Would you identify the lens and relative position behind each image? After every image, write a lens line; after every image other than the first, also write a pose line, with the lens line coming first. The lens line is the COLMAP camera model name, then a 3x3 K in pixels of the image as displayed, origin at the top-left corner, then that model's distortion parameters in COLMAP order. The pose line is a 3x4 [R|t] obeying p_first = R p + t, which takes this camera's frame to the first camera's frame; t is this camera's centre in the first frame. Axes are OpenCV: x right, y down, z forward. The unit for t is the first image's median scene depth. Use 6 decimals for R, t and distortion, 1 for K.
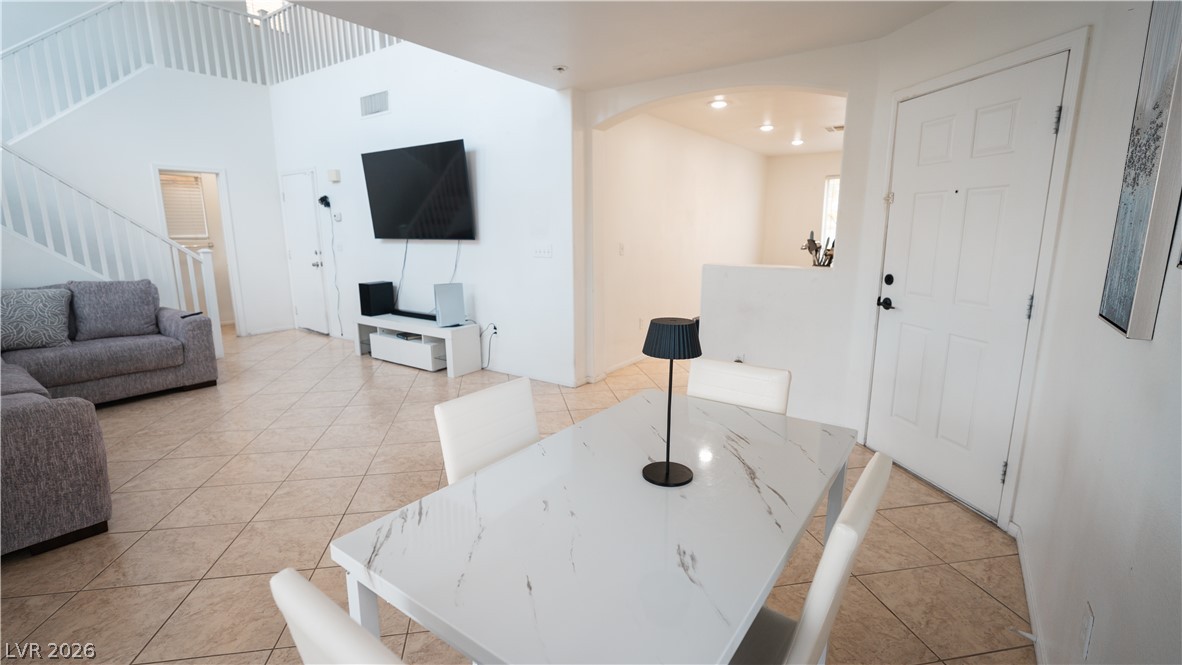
lens RADIAL K [[526.4, 0, 585.6], [0, 526.4, 328.9], [0, 0, 1]] dist [-0.001941, -0.000110]
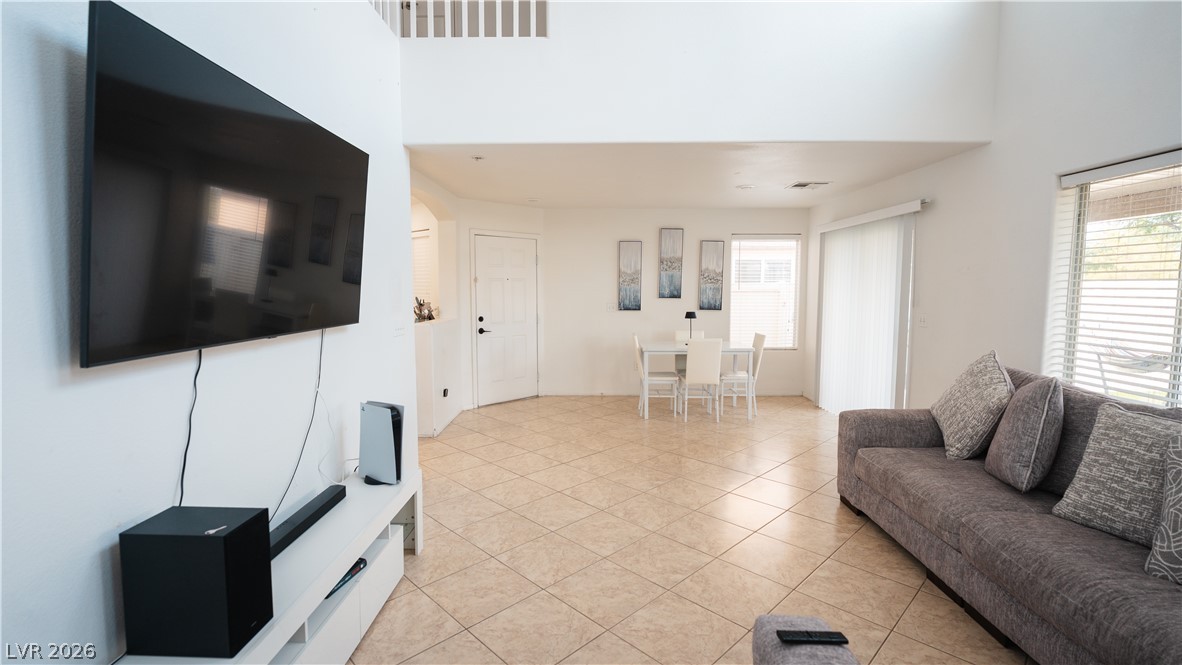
lens RADIAL K [[530.3, 0, 587.8], [0, 530.3, 328.9], [0, 0, 1]] dist [-0.010602, 0.000080]
pose [[-0.569957, -0.062132, 0.819322, -1.222837], [0.161180, 0.969310, 0.185631, -0.338442], [-0.805711, 0.237860, -0.542451, 1.632071]]
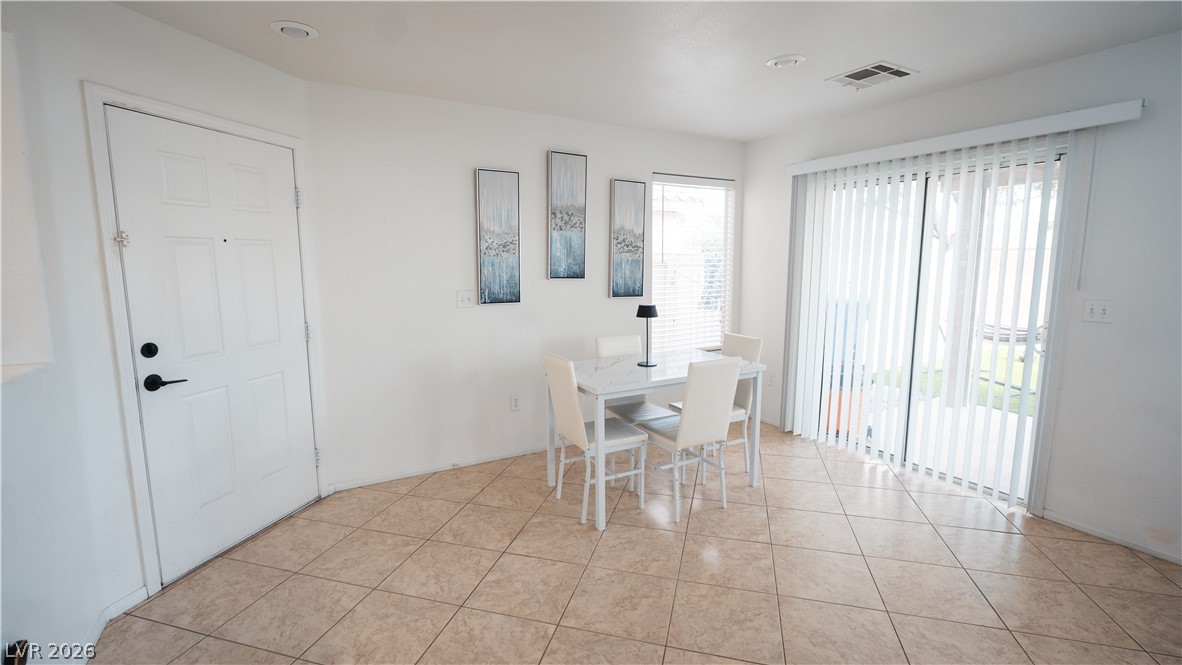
lens RADIAL K [[526.4, 0, 585.6], [0, 526.4, 328.9], [0, 0, 1]] dist [-0.001941, -0.000110]
pose [[-0.902908, -0.049375, 0.426989, -0.252560], [0.090294, 0.949428, 0.300723, -0.261119], [-0.420244, 0.310080, -0.852787, 1.239110]]
